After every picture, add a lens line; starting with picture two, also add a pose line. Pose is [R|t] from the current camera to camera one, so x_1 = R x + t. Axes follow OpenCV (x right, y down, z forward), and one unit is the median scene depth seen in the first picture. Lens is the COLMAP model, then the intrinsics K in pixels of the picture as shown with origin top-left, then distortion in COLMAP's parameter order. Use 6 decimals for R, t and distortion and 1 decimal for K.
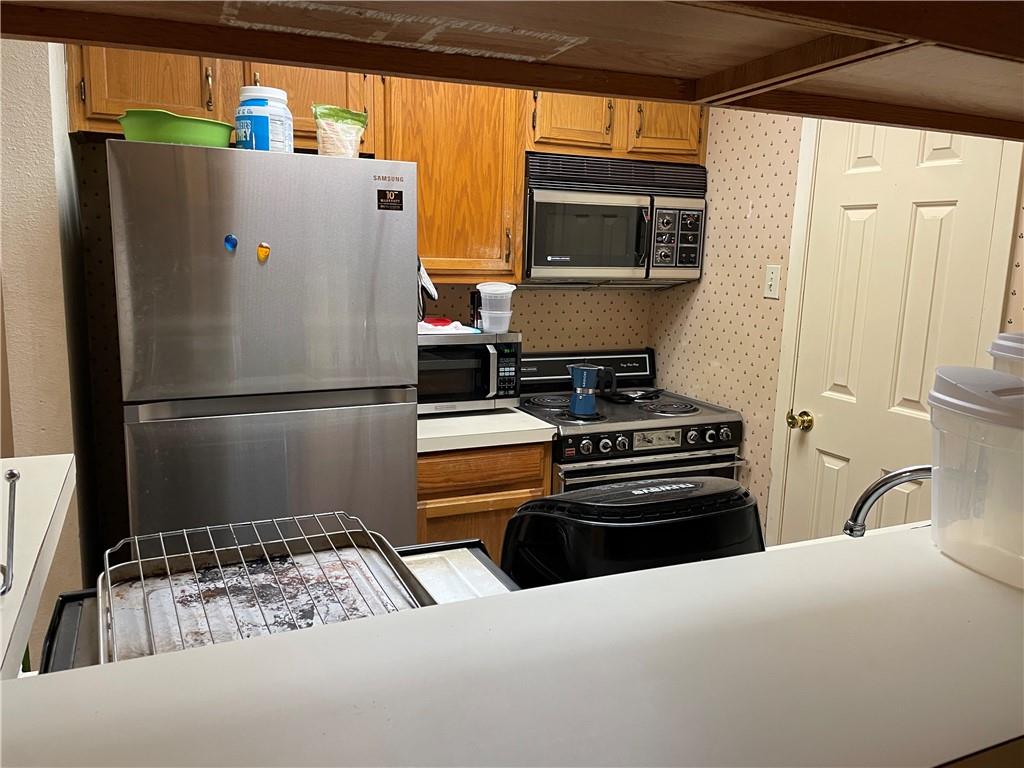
lens RADIAL K [[777.5, 0, 500.7], [0, 777.5, 379.6], [0, 0, 1]] dist [0.098273, -0.126101]
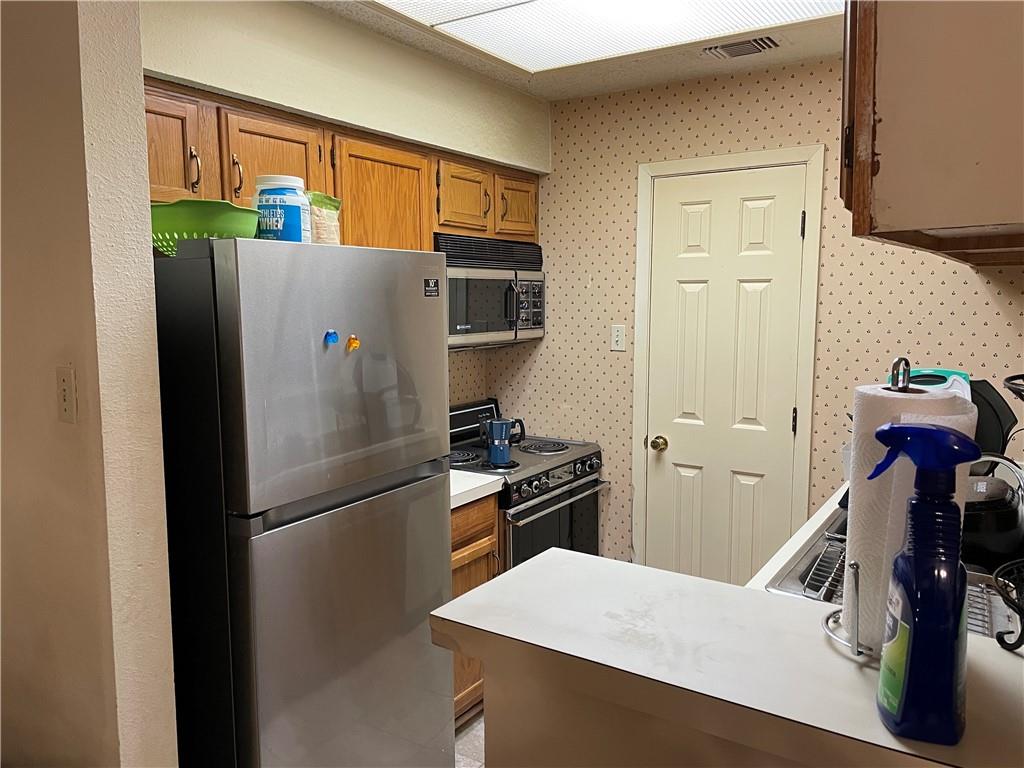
lens RADIAL K [[773.5, 0, 512.7], [0, 773.5, 385.5], [0, 0, 1]] dist [0.102373, -0.124802]
pose [[0.841613, -0.090312, 0.532476, -0.456744], [0.114296, 0.993372, -0.012168, -0.050320], [-0.527848, 0.071100, 0.846358, 0.032923]]
